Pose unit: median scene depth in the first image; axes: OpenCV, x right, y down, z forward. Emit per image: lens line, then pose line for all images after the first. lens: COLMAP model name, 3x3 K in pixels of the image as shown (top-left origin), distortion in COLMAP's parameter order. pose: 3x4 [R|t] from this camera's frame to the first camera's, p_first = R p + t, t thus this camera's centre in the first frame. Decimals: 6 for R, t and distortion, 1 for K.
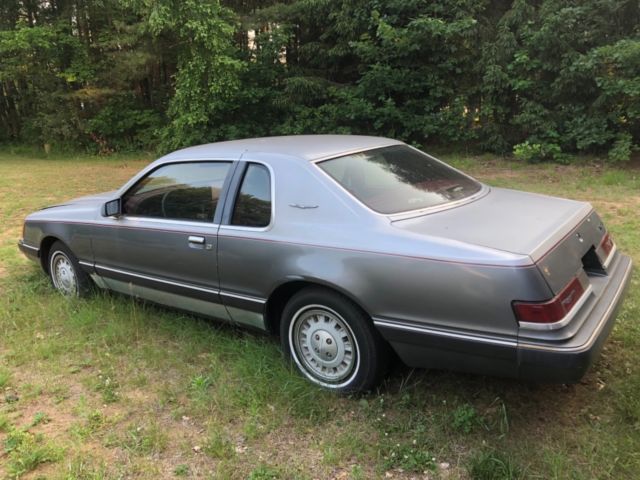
lens RADIAL K [[523.5, 0, 314.1], [0, 523.5, 239.7], [0, 0, 1]] dist [0.033272, -0.023319]
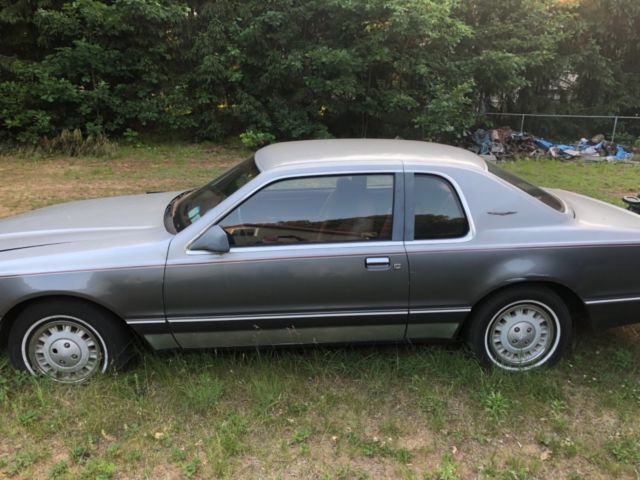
lens RADIAL K [[523.5, 0, 314.0], [0, 523.5, 236.1], [0, 0, 1]] dist [0.033272, -0.023319]
pose [[0.755288, -0.130968, 0.642174, -0.241917], [0.113877, 0.991151, 0.068205, -0.032253], [-0.645424, 0.021614, 0.763519, 0.101859]]
